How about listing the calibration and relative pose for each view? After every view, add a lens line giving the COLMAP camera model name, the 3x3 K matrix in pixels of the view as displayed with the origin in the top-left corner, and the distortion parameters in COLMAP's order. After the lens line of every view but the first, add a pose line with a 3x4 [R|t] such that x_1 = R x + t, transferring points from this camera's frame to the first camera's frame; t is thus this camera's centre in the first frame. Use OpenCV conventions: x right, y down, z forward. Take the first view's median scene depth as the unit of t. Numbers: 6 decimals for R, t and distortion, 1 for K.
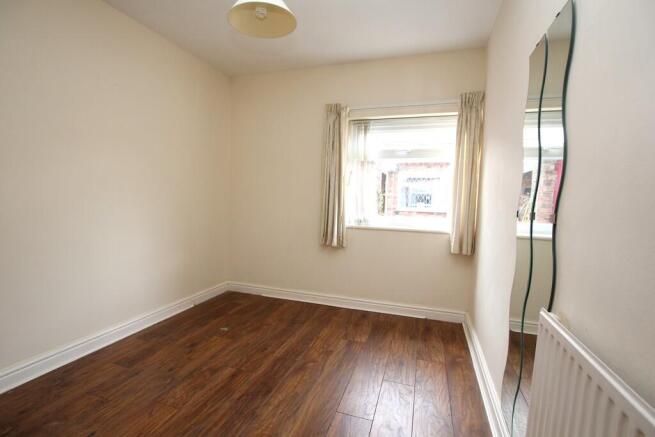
lens RADIAL K [[306.6, 0, 328.4], [0, 306.6, 220.6], [0, 0, 1]] dist [-0.039316, 0.000793]
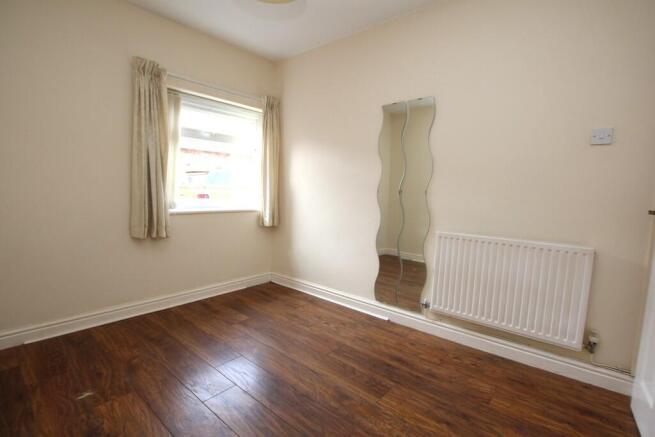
lens RADIAL K [[306.6, 0, 329.0], [0, 306.6, 219.3], [0, 0, 1]] dist [-0.039316, 0.000793]
pose [[0.361916, -0.099250, 0.926912, -0.594422], [0.046147, 0.995005, 0.088522, -0.018265], [-0.931068, 0.010737, 0.364688, 0.292256]]
